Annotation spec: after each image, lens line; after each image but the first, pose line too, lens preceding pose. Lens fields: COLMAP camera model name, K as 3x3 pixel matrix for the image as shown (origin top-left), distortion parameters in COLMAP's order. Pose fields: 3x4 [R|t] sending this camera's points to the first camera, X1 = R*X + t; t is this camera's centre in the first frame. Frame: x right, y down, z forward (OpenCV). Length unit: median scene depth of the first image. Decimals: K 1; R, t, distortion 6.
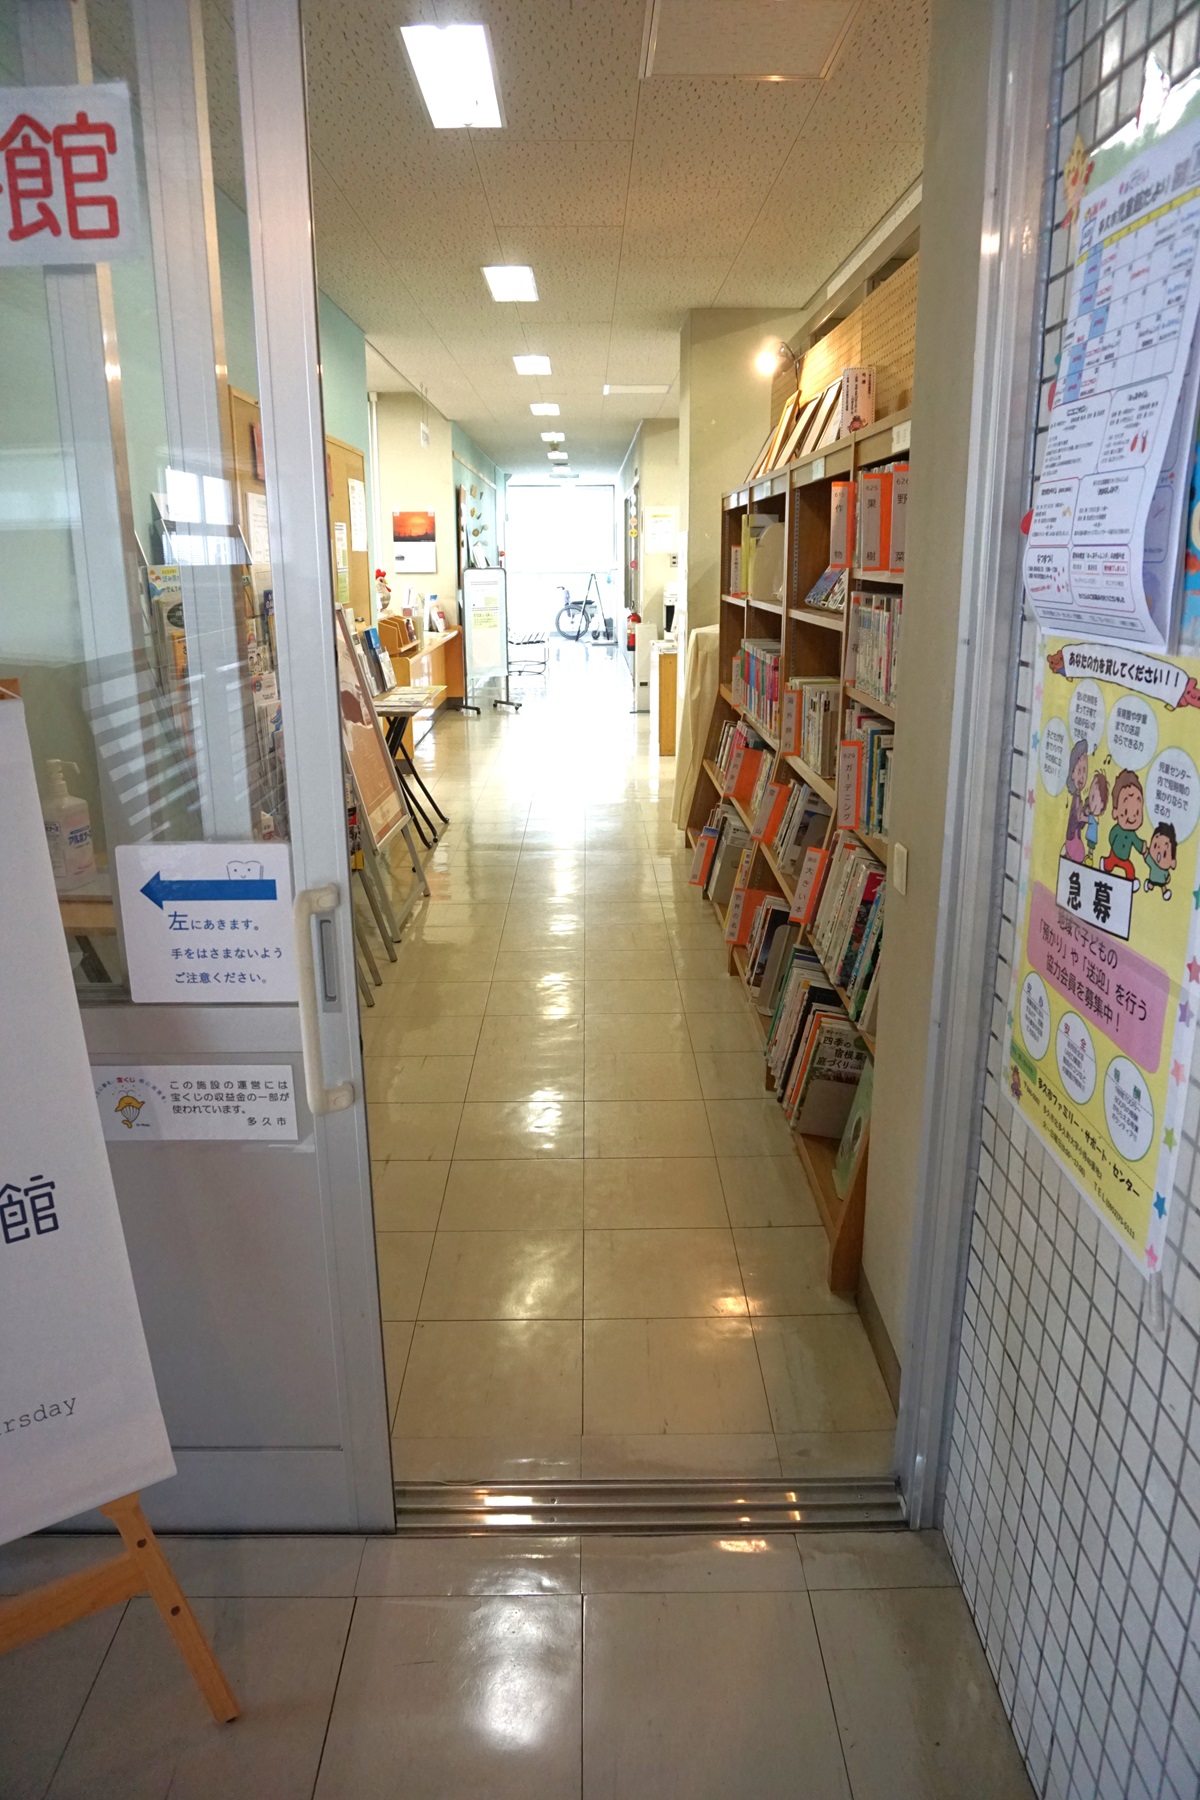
lens RADIAL K [[1219.9, 0, 600.0], [0, 1219.9, 900.0], [0, 0, 1]] dist [-0.062984, 0.065840]
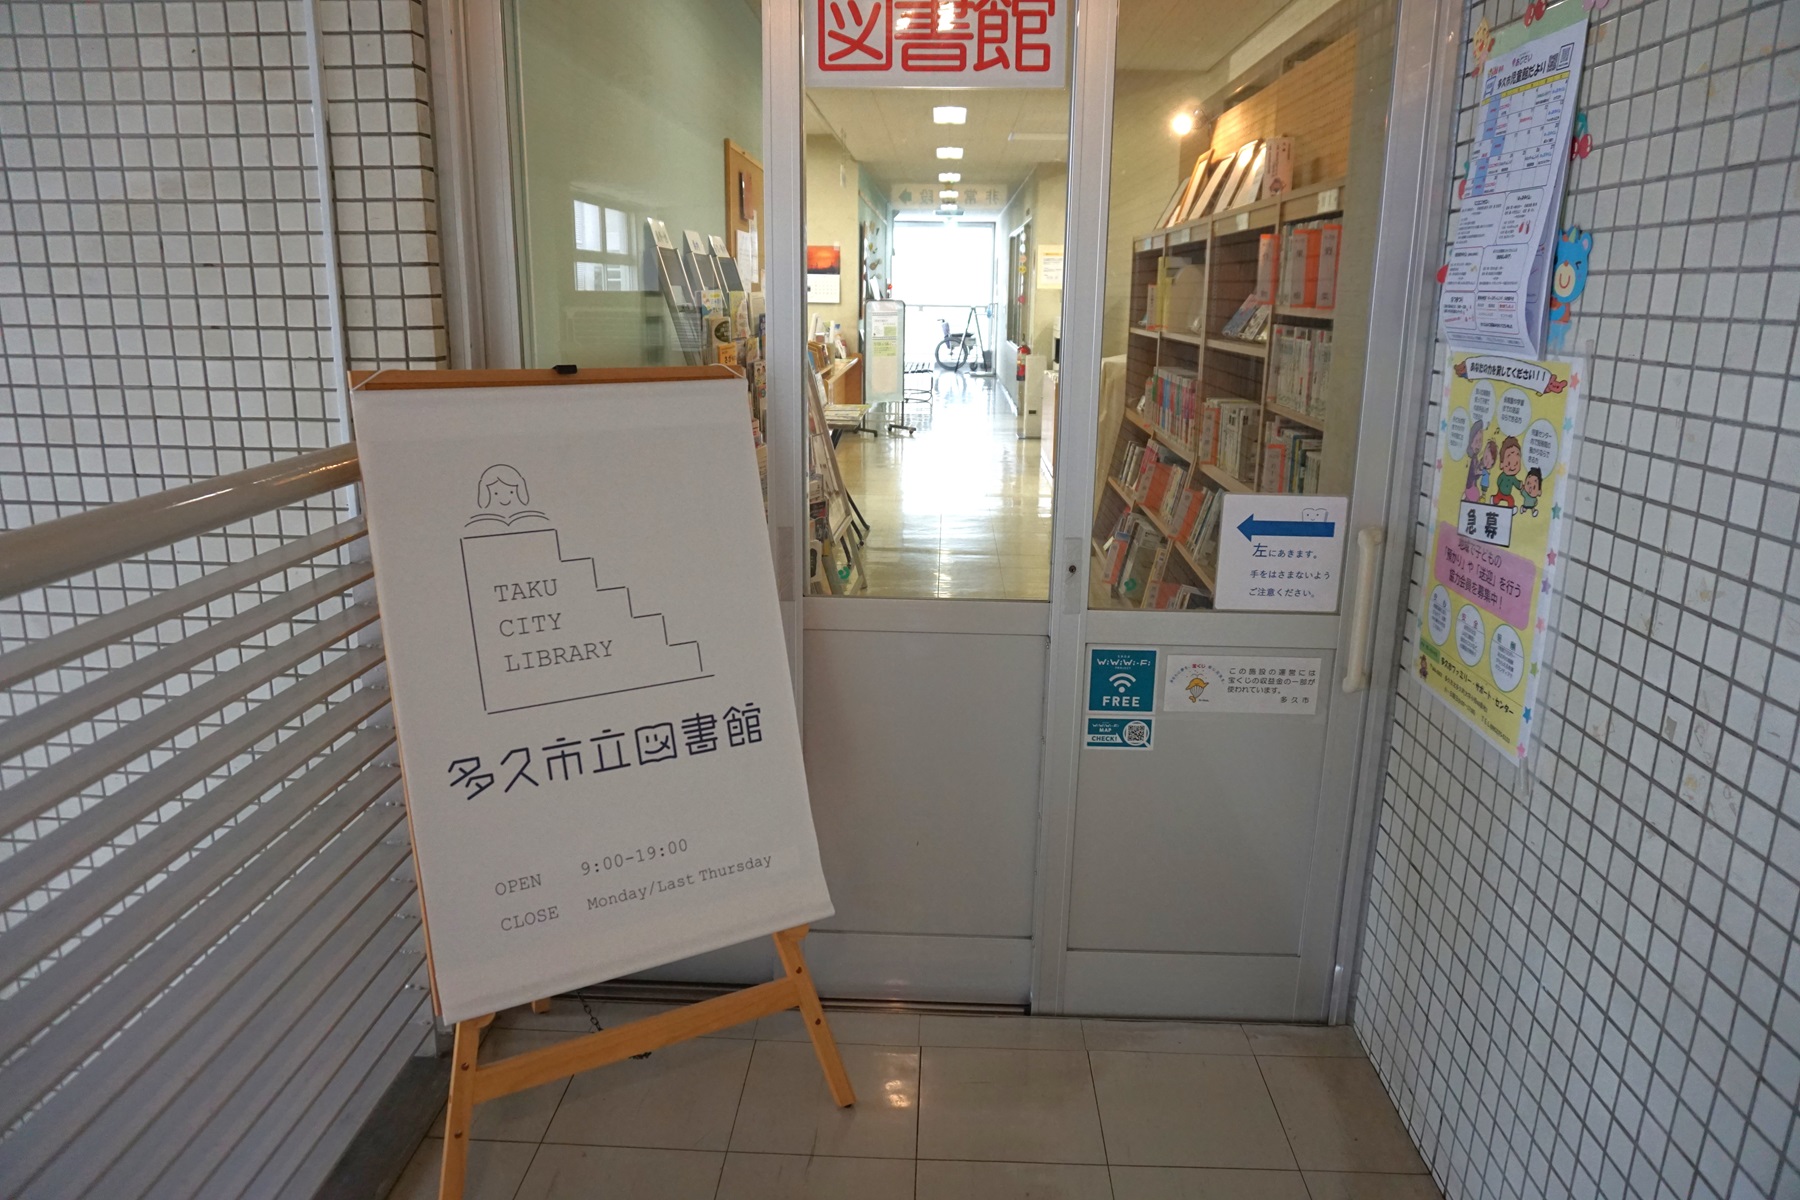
lens RADIAL K [[1219.9, 0, 900.0], [0, 1219.9, 610.0], [0, 0, 1]] dist [-0.062984, 0.065840]
pose [[0.998583, 0.028994, -0.044615, -0.122172], [-0.029814, 0.999397, -0.017816, 0.075254], [0.044071, 0.019121, 0.998845, -0.260031]]
